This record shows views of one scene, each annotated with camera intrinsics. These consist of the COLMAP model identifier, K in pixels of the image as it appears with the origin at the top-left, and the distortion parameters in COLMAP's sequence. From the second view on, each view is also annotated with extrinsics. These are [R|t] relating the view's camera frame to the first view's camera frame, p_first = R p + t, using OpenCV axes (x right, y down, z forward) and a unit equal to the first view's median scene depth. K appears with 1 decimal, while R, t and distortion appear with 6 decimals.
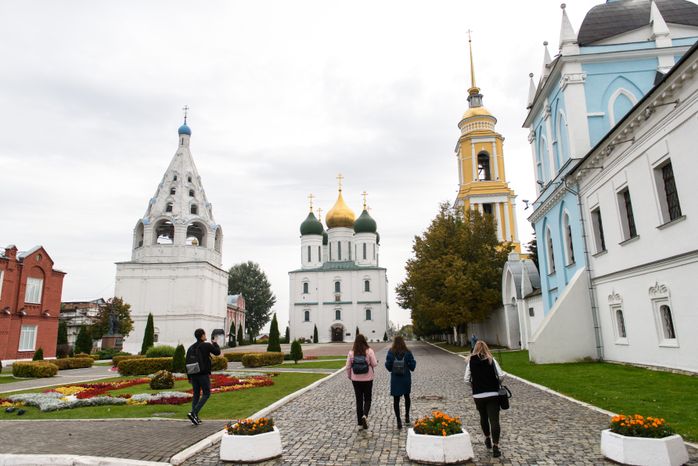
lens RADIAL K [[468.6, 0, 349.0], [0, 468.6, 233.0], [0, 0, 1]] dist [-0.003424, -0.002196]
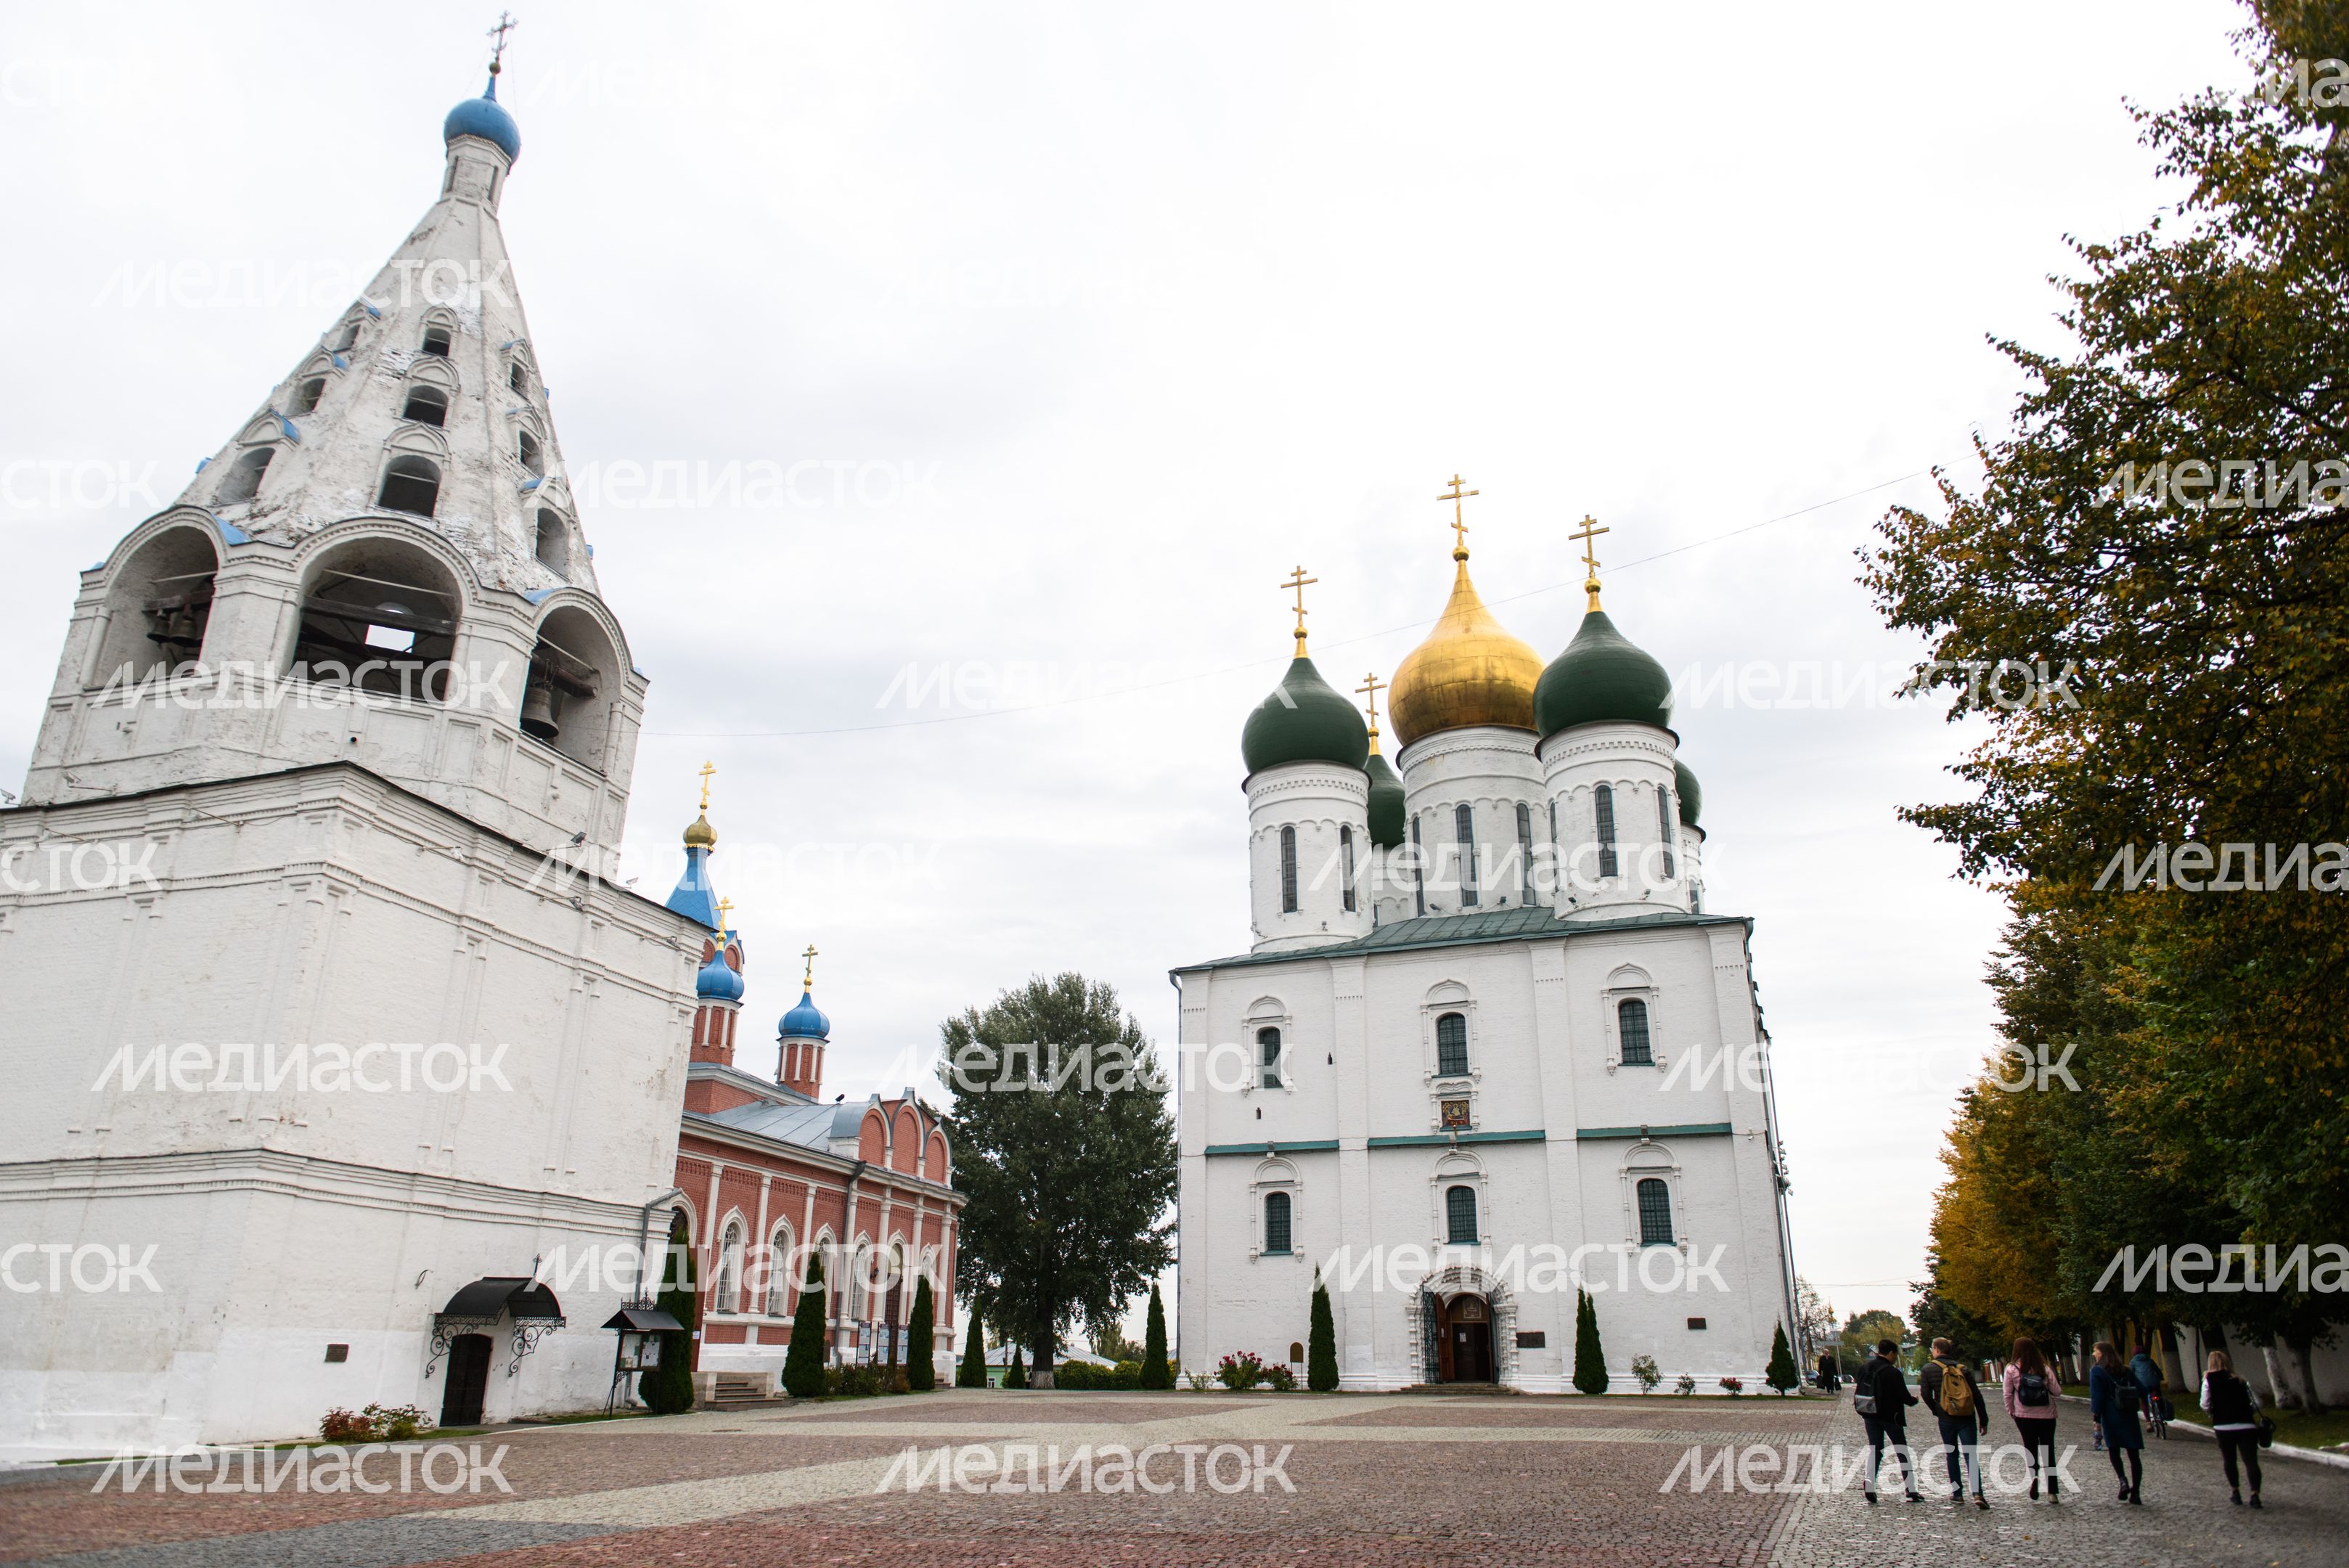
lens RADIAL K [[1577.1, 0, 1174.5], [0, 1577.1, 784.0], [0, 0, 1]] dist [-0.003424, -0.002196]
pose [[0.963198, -0.070680, -0.259335, 0.032684], [0.037307, 0.990624, -0.131424, 0.092893], [0.266192, 0.116912, 0.956804, 0.422933]]
